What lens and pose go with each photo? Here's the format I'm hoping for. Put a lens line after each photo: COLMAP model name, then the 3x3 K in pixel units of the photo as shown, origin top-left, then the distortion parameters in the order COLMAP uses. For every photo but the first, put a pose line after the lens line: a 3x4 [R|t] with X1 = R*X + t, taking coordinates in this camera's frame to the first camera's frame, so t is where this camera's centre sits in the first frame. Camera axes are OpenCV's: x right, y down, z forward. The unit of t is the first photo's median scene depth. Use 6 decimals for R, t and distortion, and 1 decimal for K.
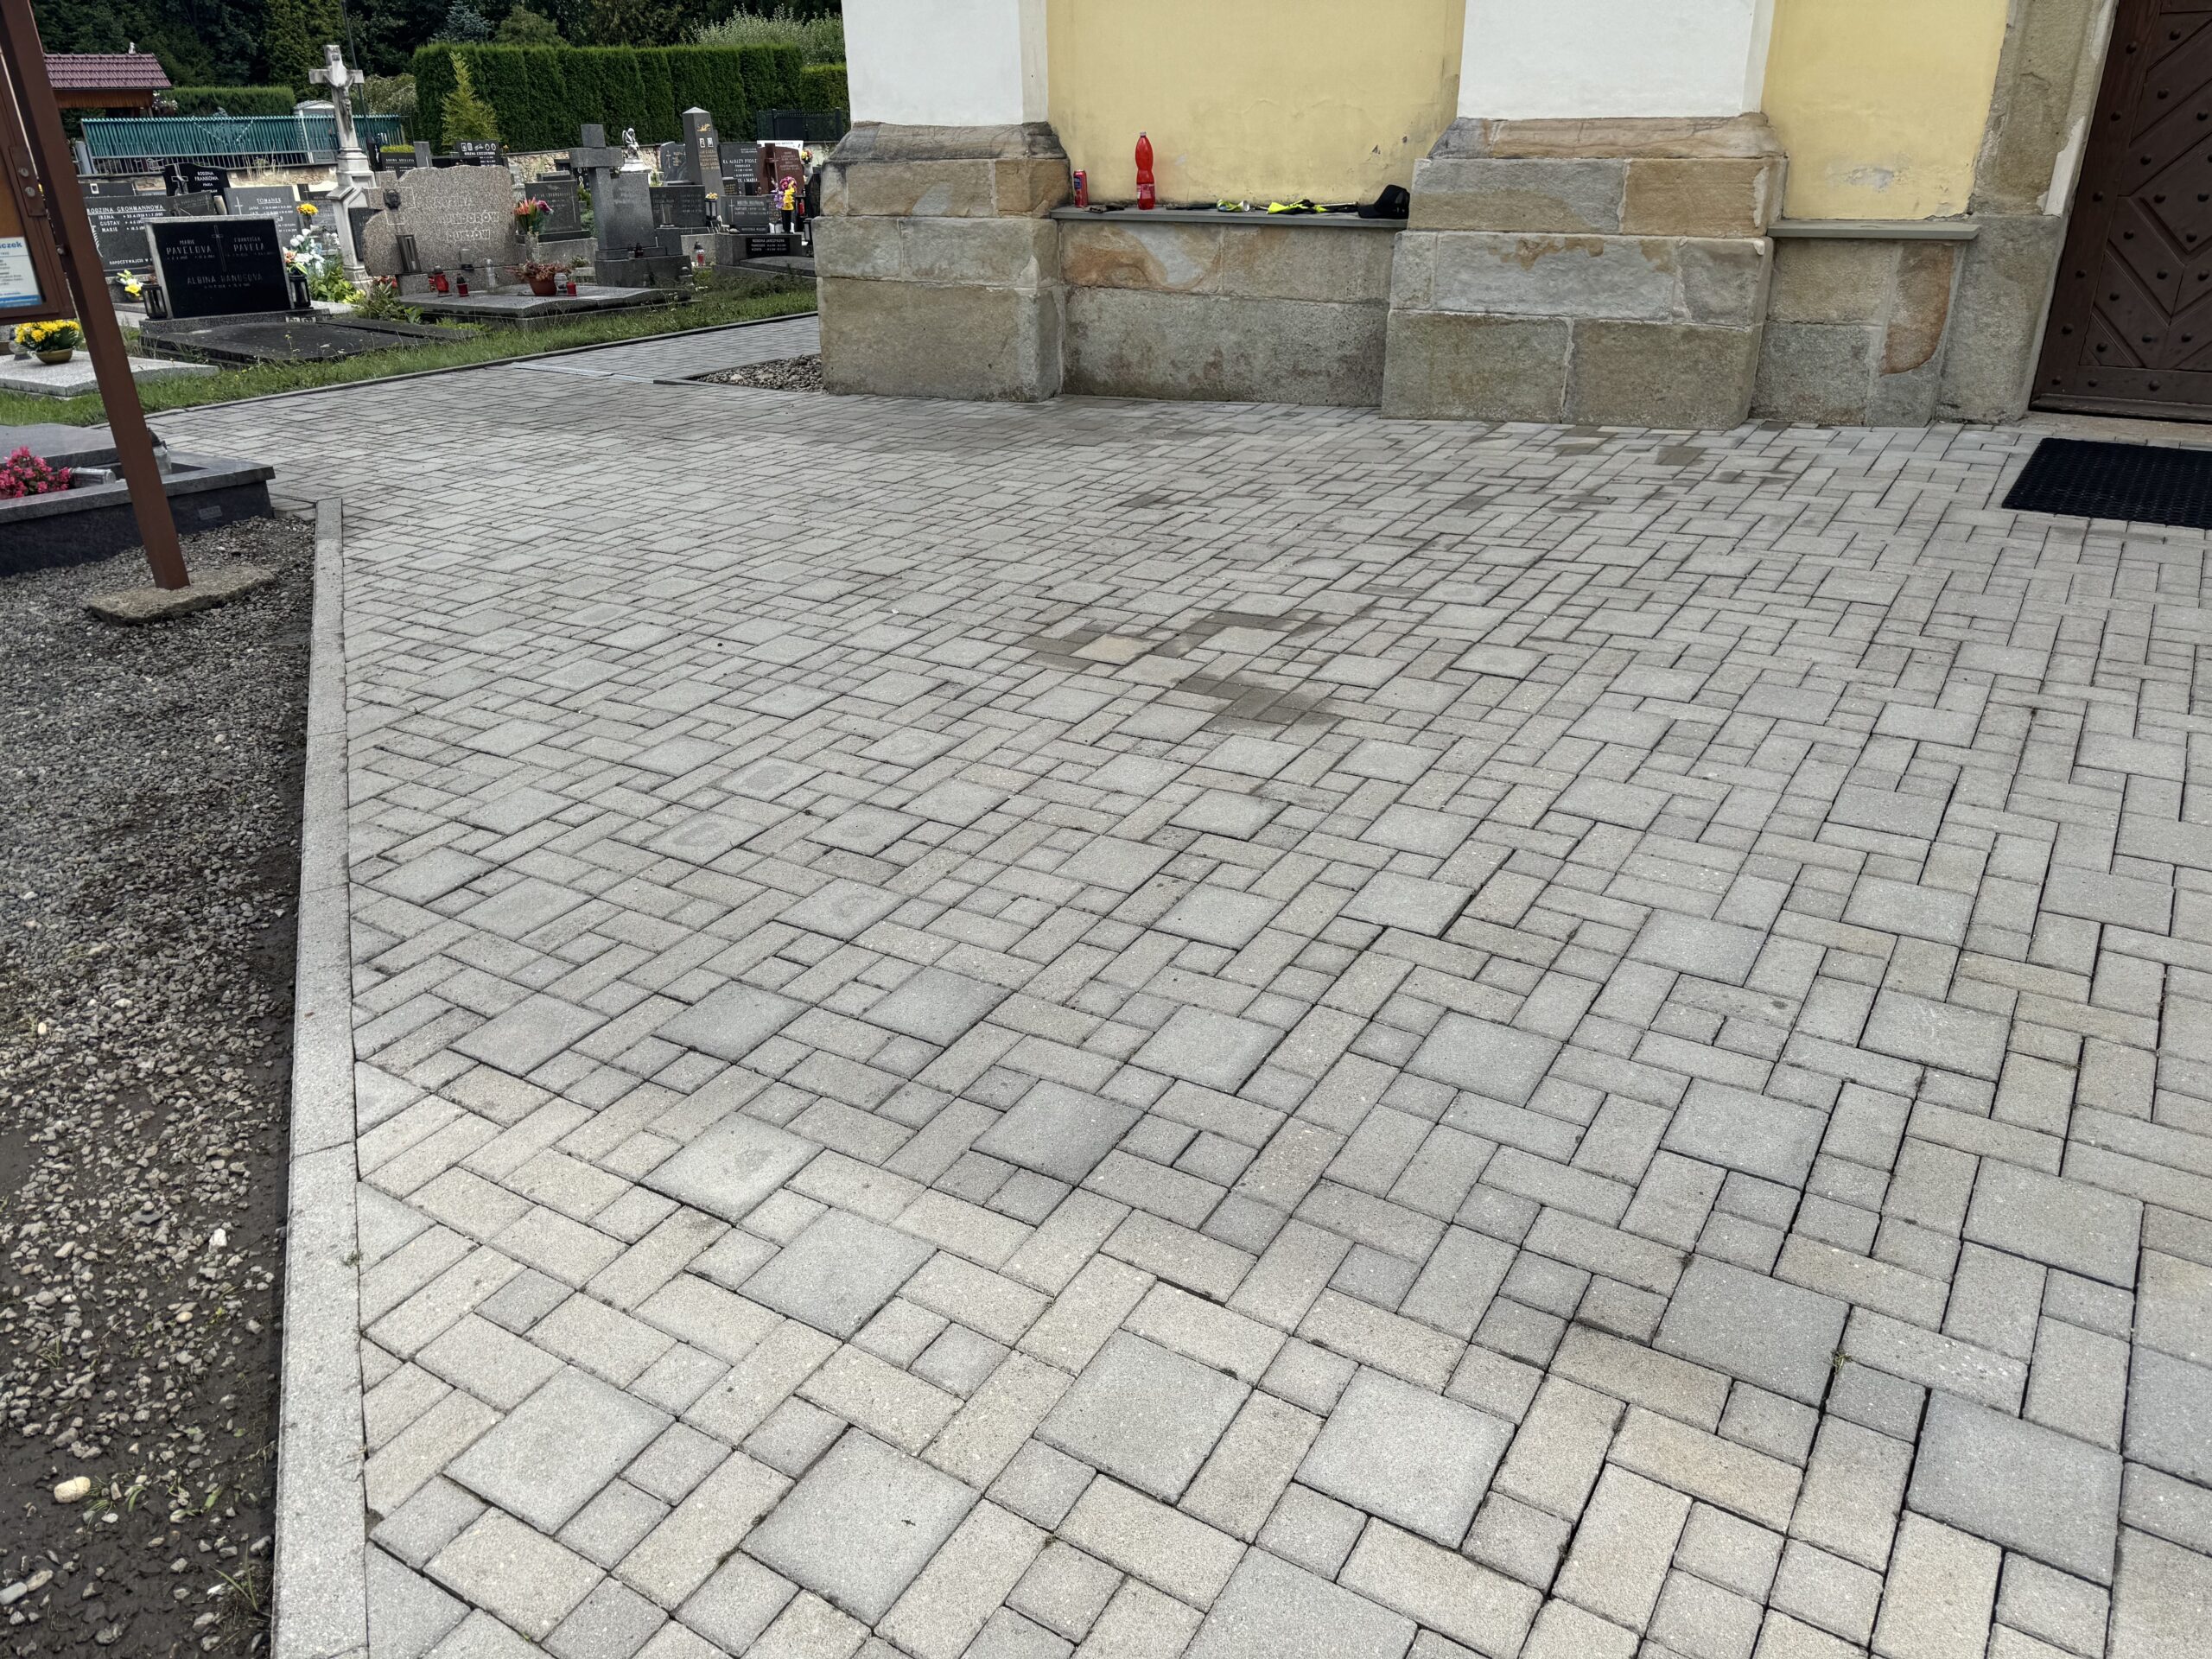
lens RADIAL K [[1606.0, 0, 1113.3], [0, 1606.0, 829.7], [0, 0, 1]] dist [0.032676, -0.028333]
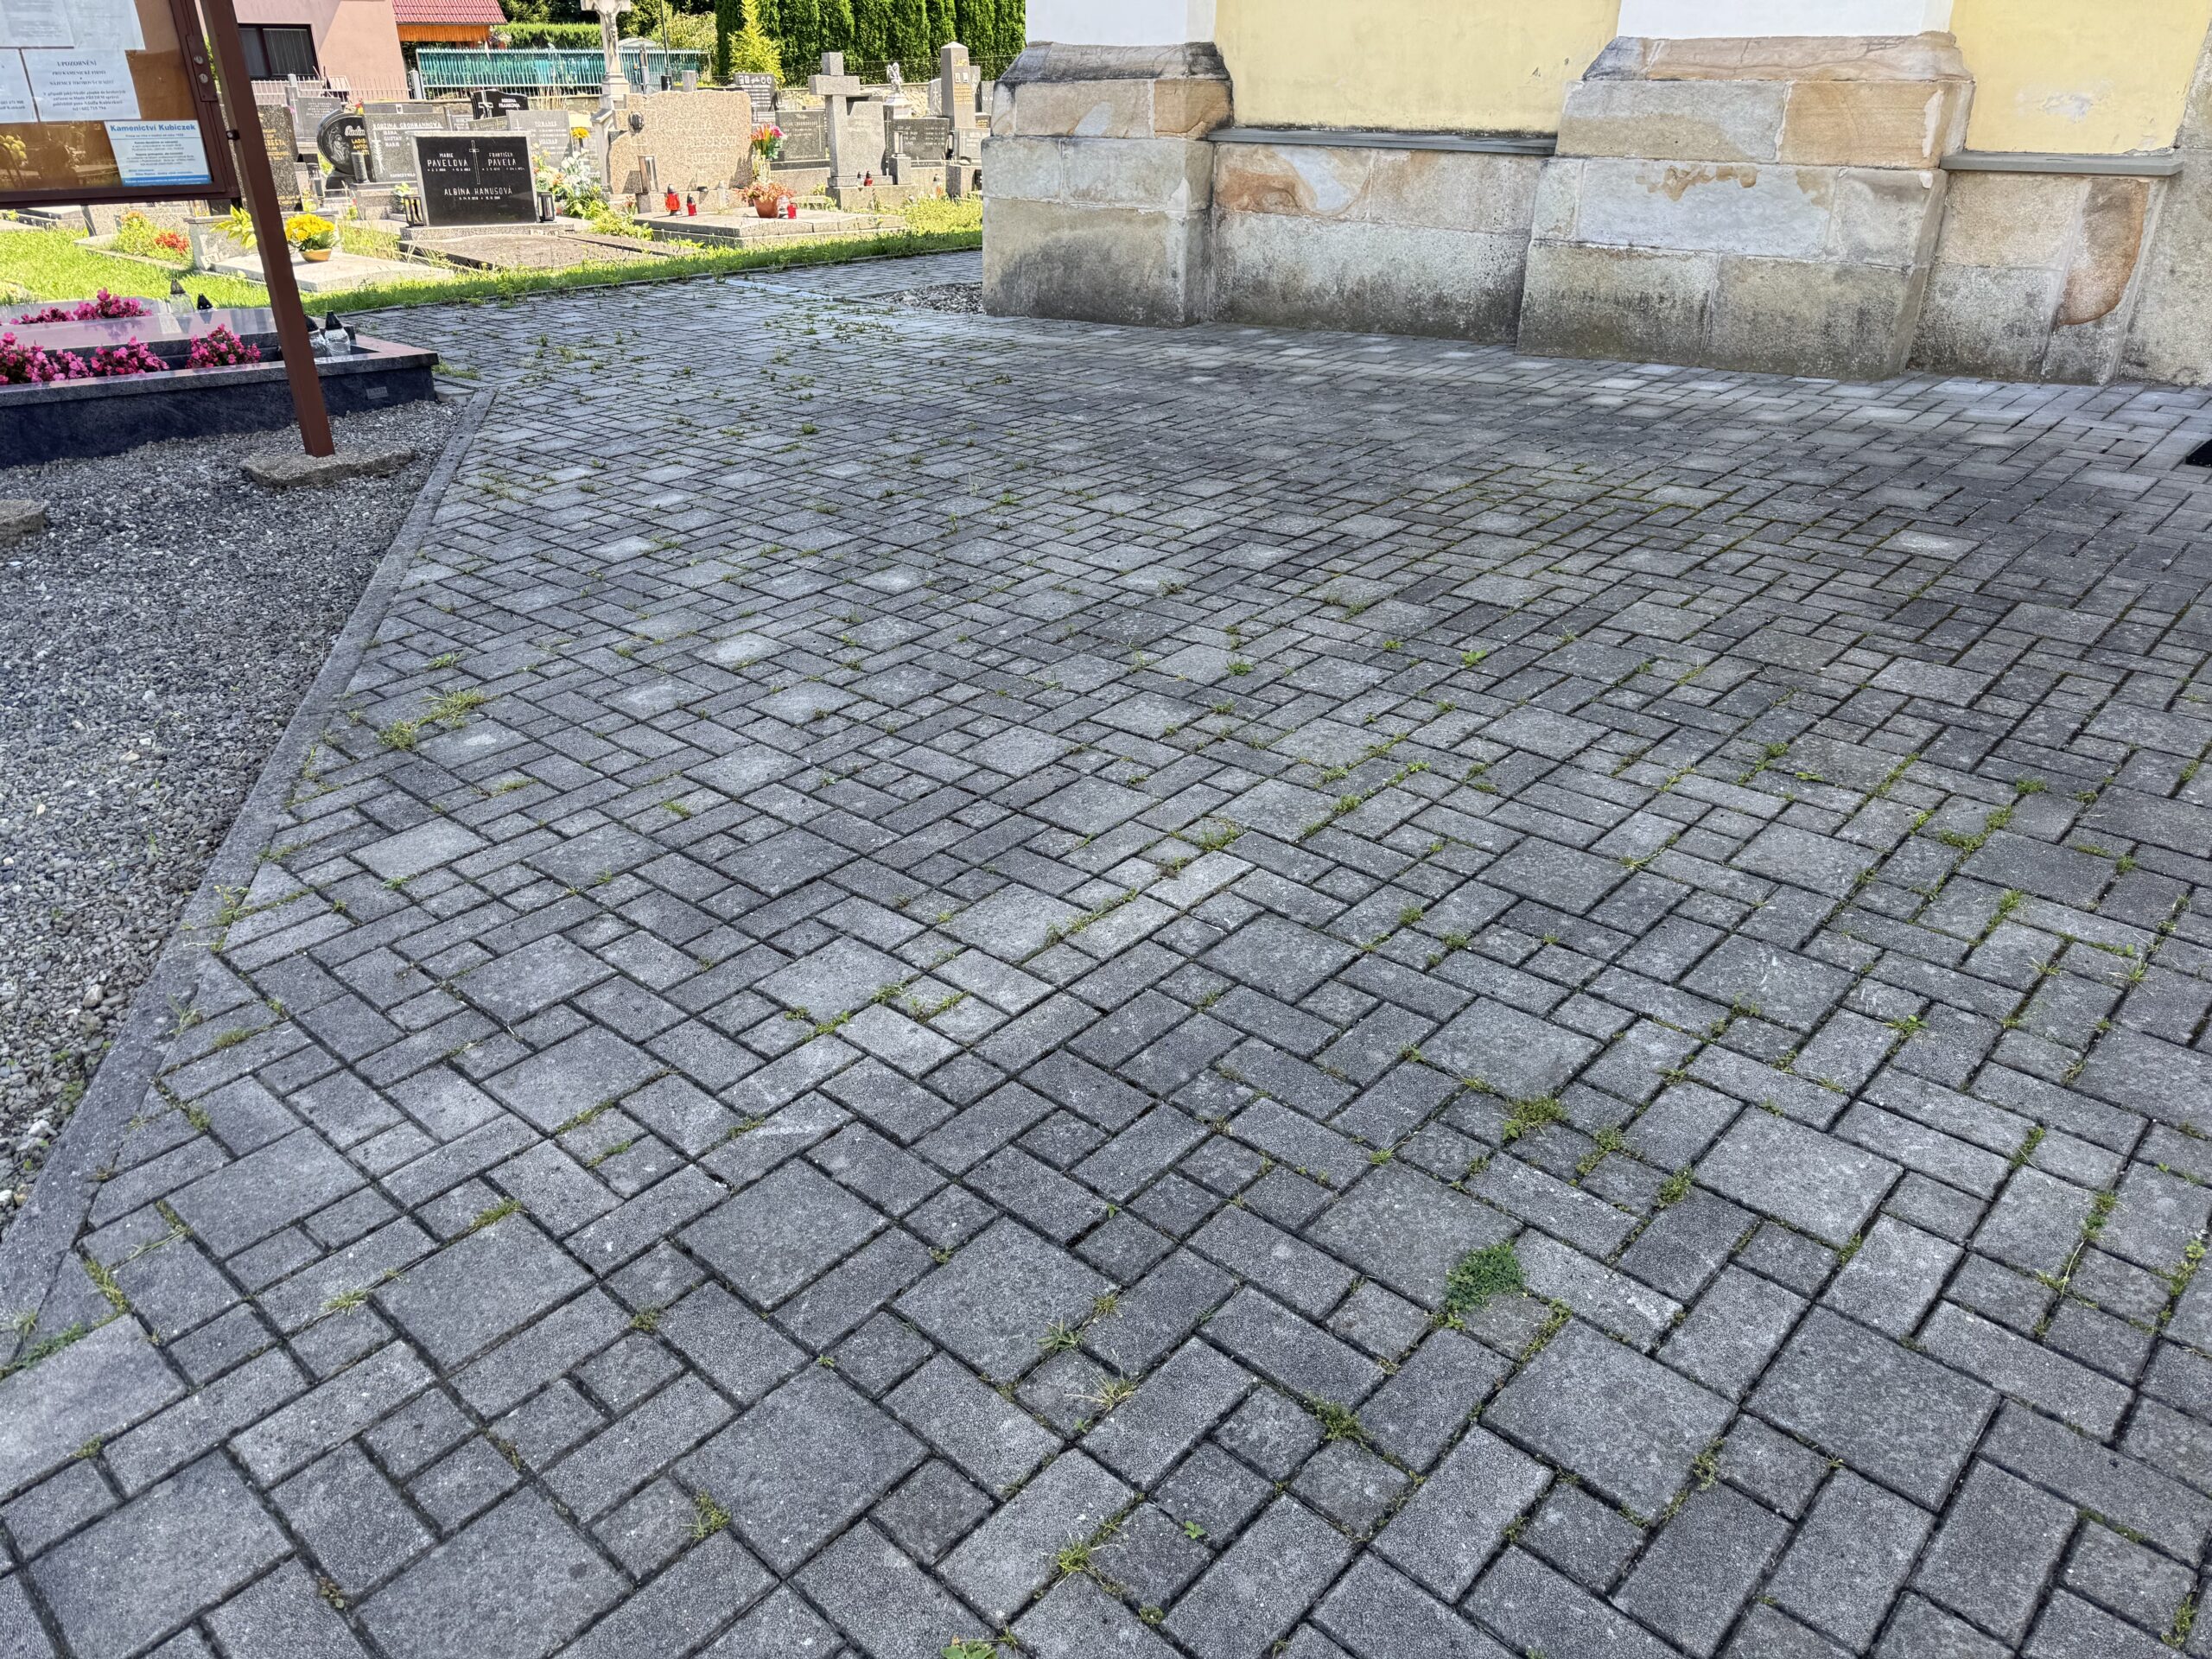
lens RADIAL K [[1606.0, 0, 1092.8], [0, 1606.0, 830.7], [0, 0, 1]] dist [0.032676, -0.028333]
pose [[0.982607, 0.091489, -0.161596, 0.131031], [-0.087331, 0.995644, 0.032659, 0.020988], [0.163880, -0.017979, 0.986316, 0.010773]]
